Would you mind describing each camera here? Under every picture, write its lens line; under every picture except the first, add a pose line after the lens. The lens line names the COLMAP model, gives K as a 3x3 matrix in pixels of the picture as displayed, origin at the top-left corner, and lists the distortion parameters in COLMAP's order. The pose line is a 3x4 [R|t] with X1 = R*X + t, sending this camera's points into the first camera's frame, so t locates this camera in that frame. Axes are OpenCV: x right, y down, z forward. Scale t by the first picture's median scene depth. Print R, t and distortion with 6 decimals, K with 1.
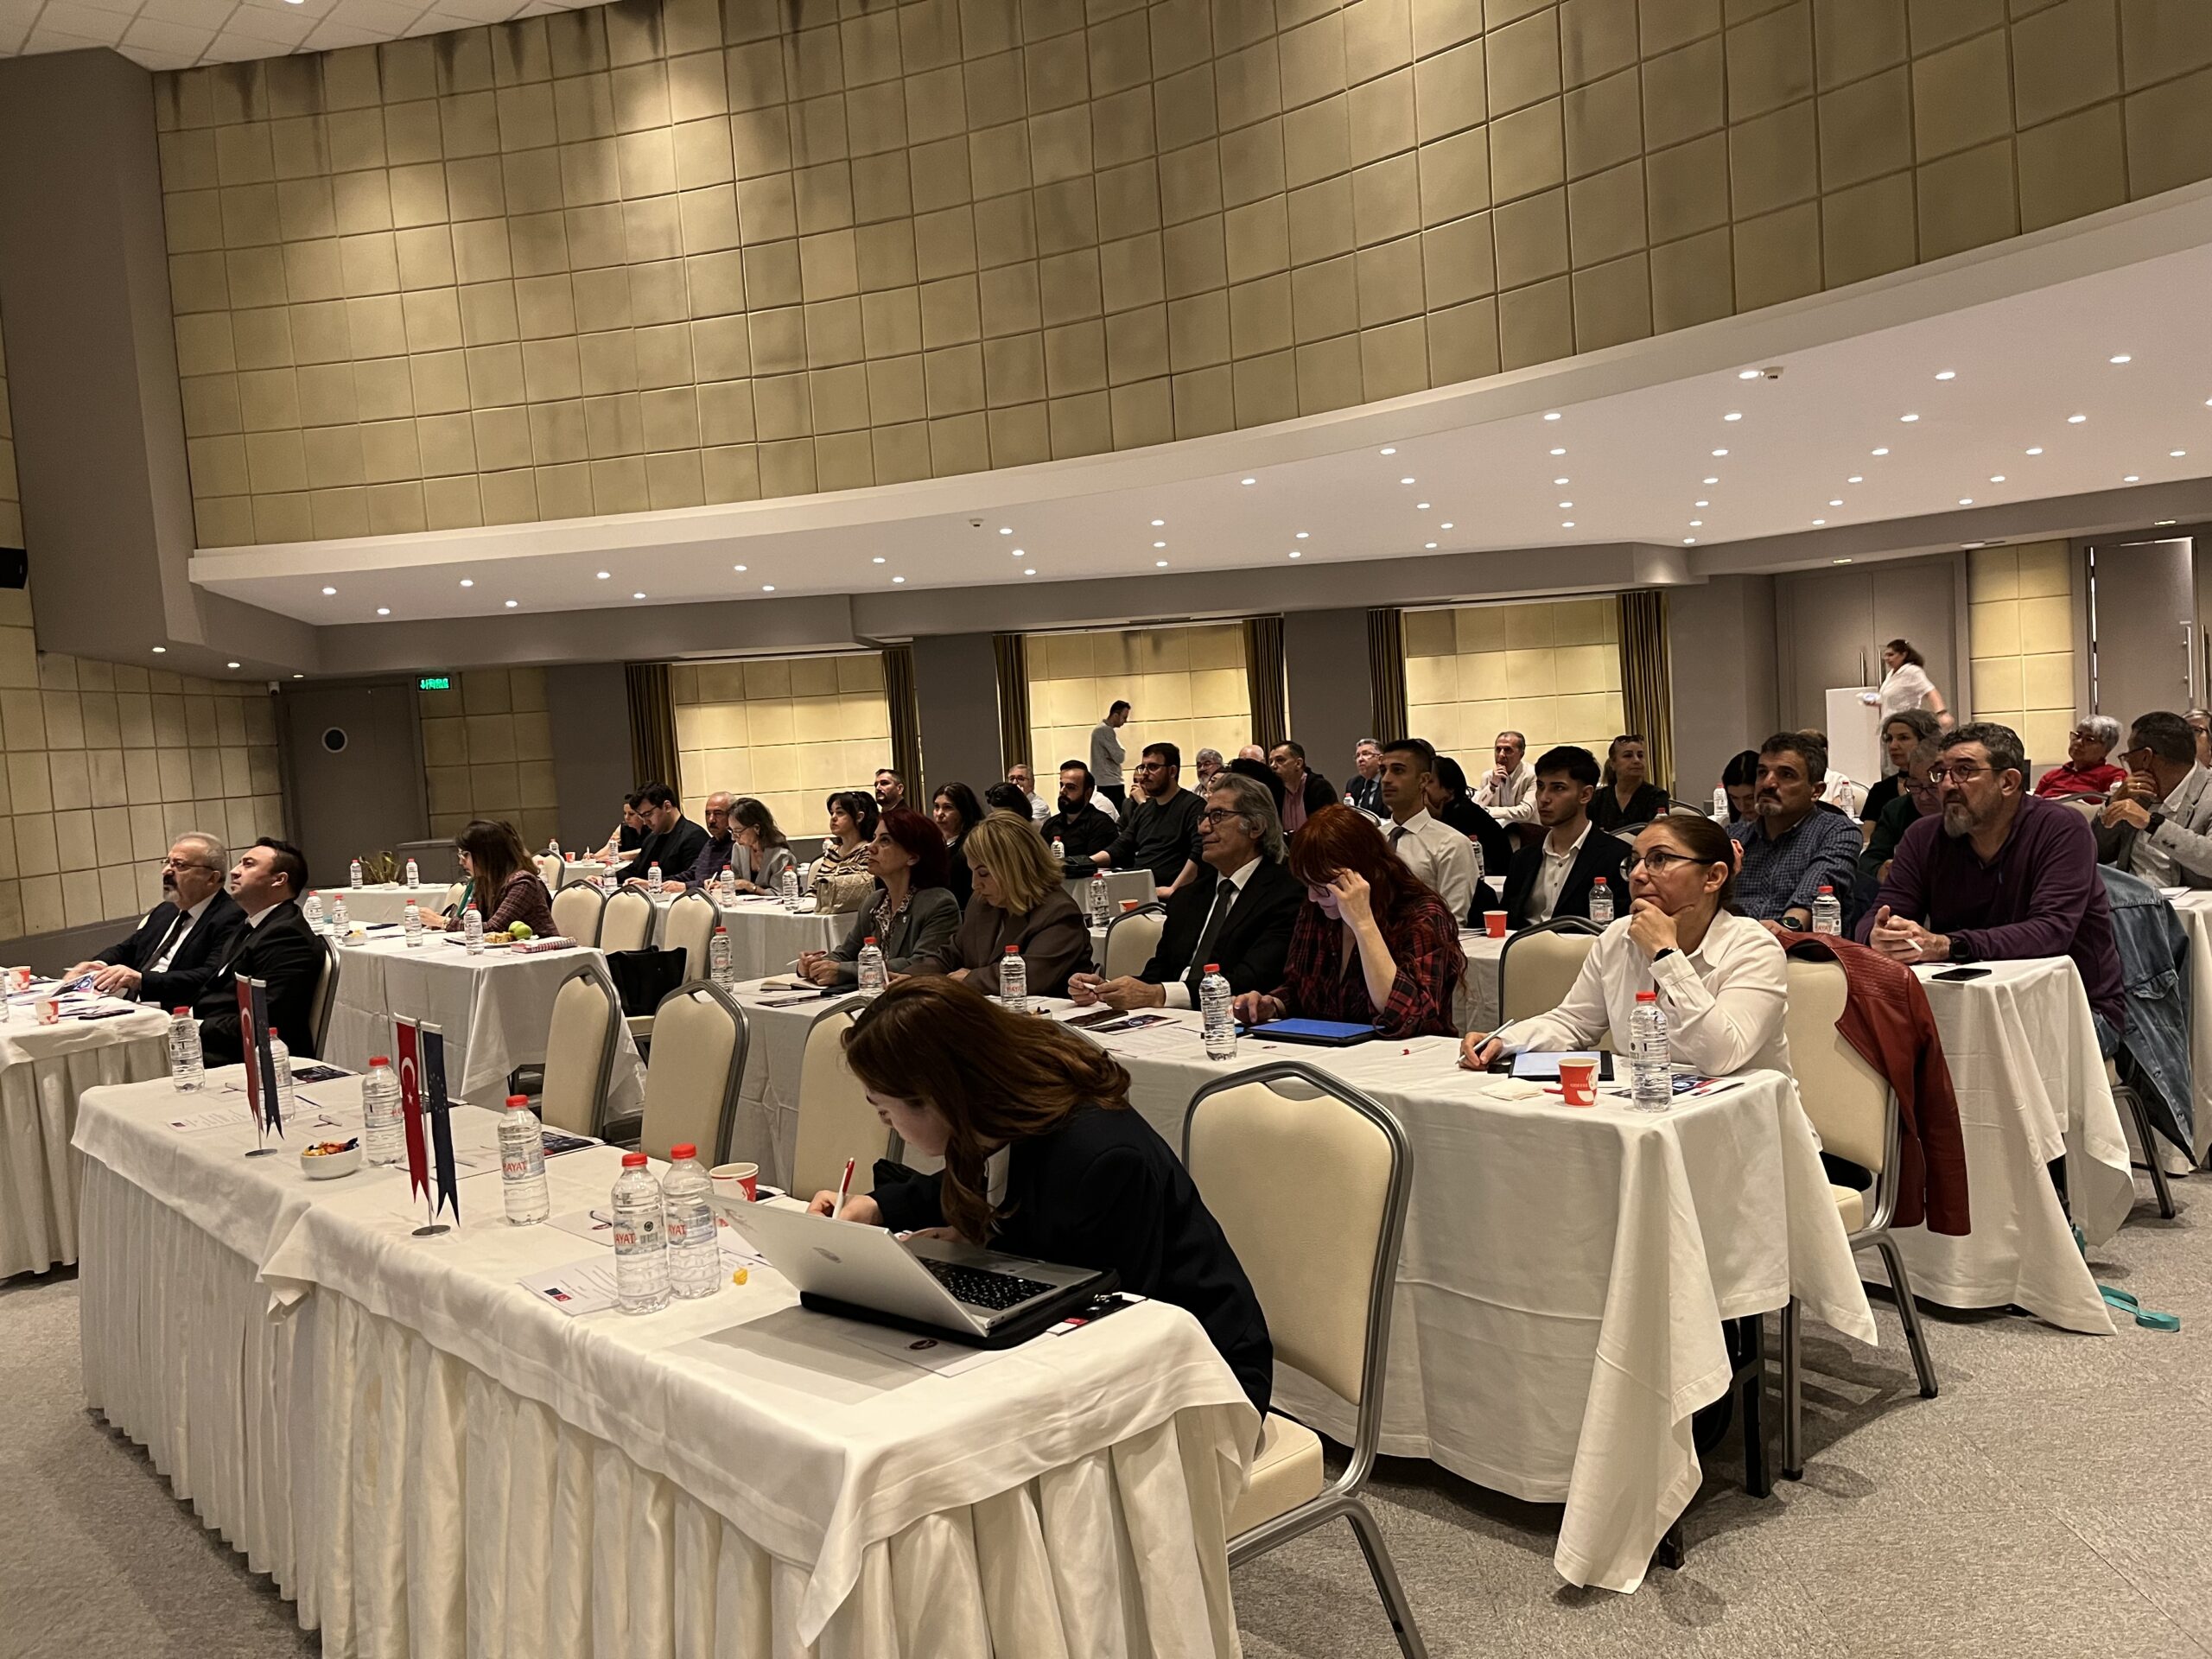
lens RADIAL K [[1677.0, 0, 1147.3], [0, 1677.0, 829.6], [0, 0, 1]] dist [0.062328, -0.088741]
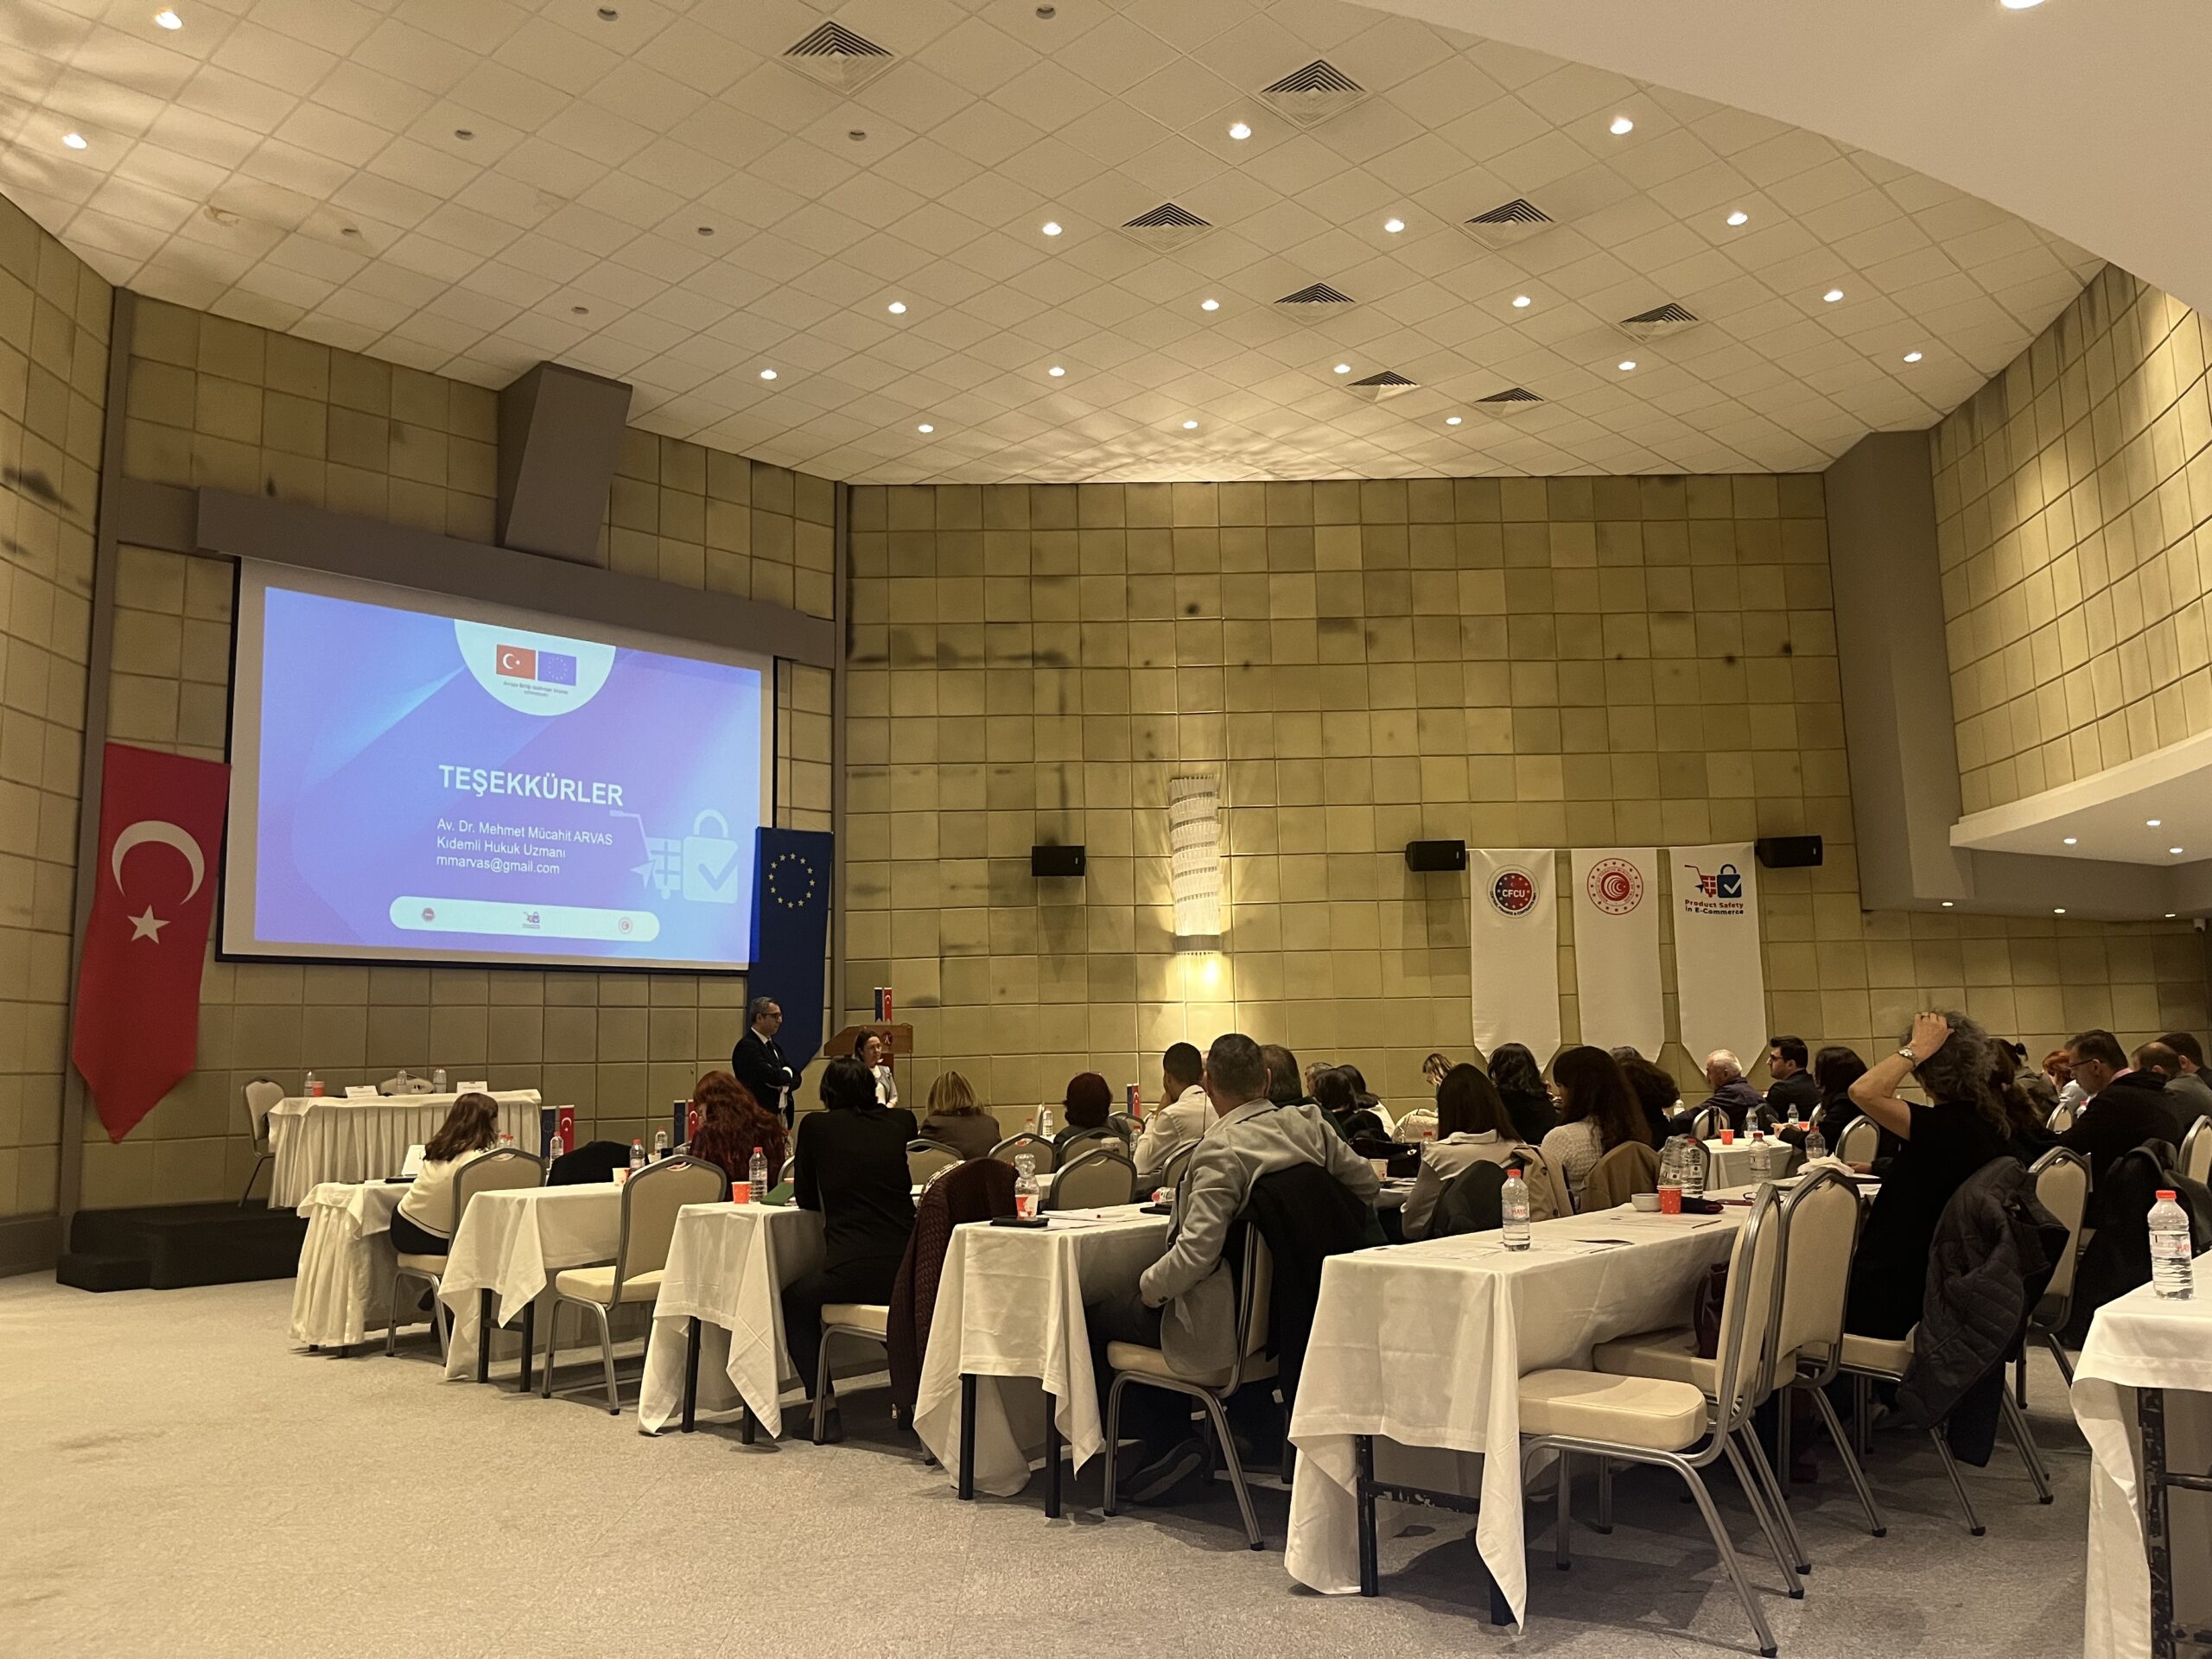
lens RADIAL K [[1677.0, 0, 1147.3], [0, 1677.0, 829.6], [0, 0, 1]] dist [0.062328, -0.088741]
pose [[0.124679, -0.078496, -0.989087, 0.516767], [-0.042171, 0.995546, -0.084324, -0.035378], [0.991300, 0.052224, 0.120814, 0.310826]]
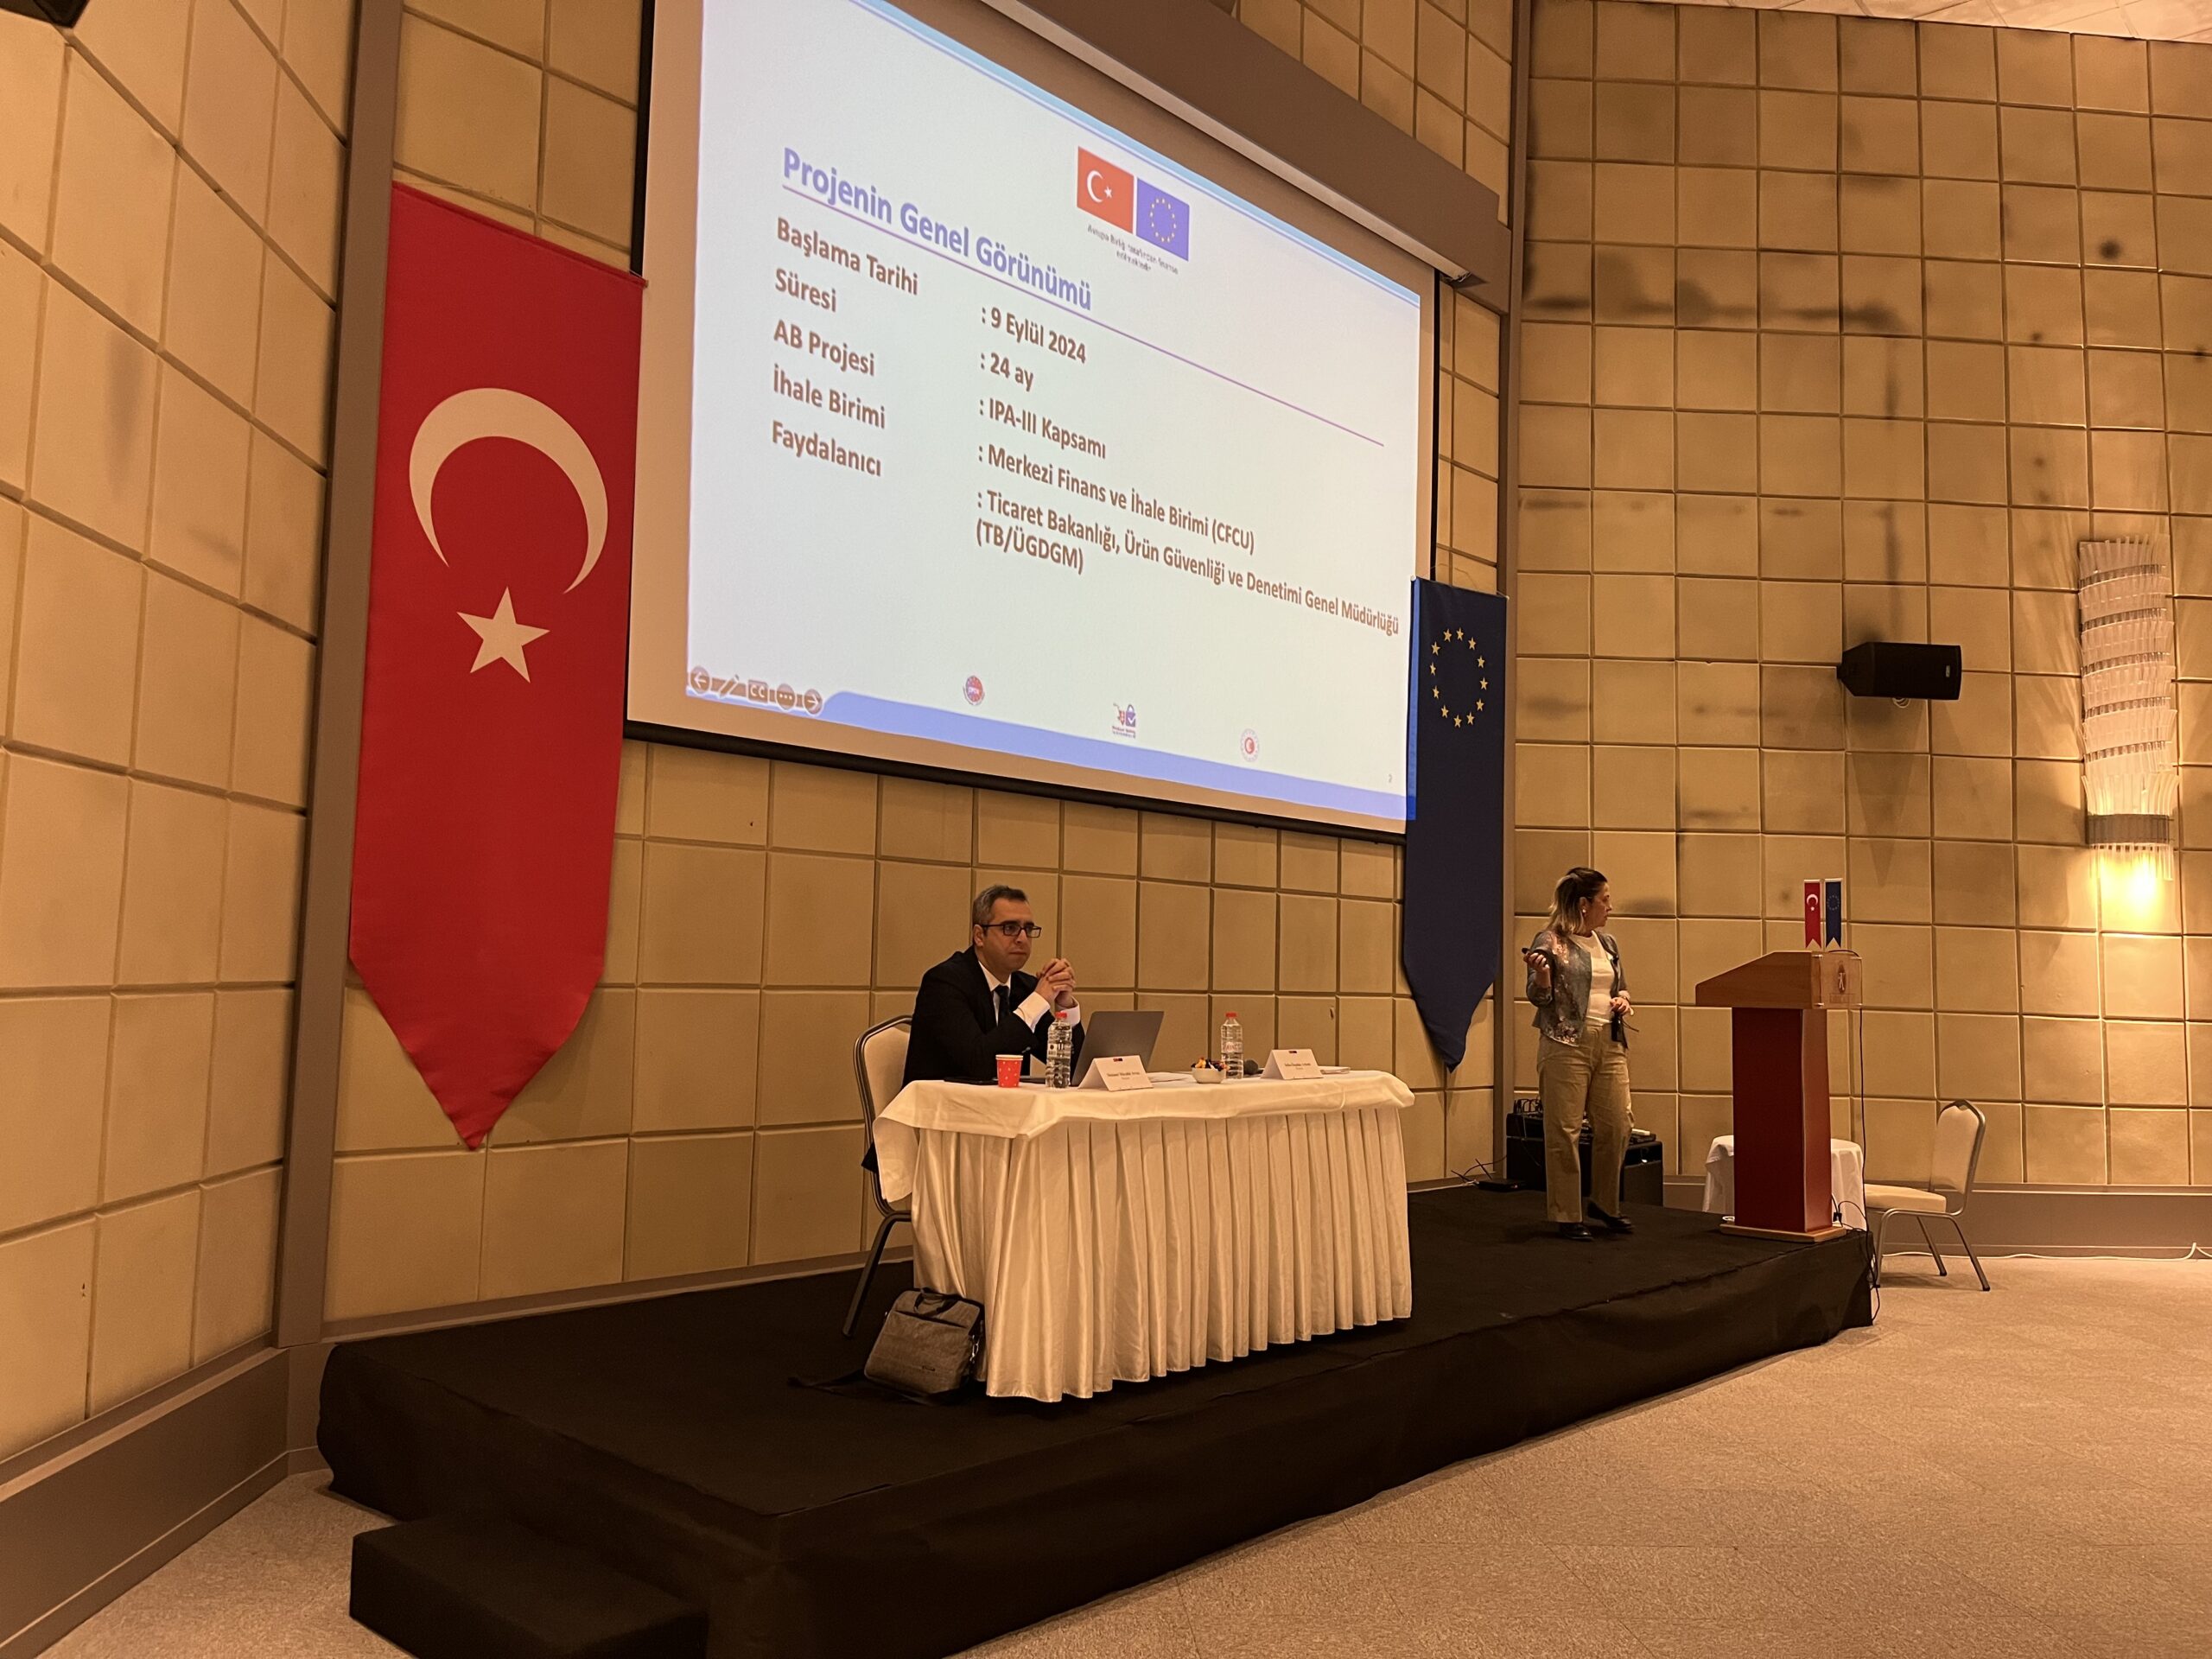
lens RADIAL K [[1684.7, 0, 1098.5], [0, 1684.7, 823.0], [0, 0, 1]] dist [0.061461, -0.109628]
pose [[0.135762, -0.023293, -0.990468, 0.330174], [-0.092459, 0.995063, -0.036075, -0.022400], [0.986418, 0.096475, 0.132938, 0.204578]]
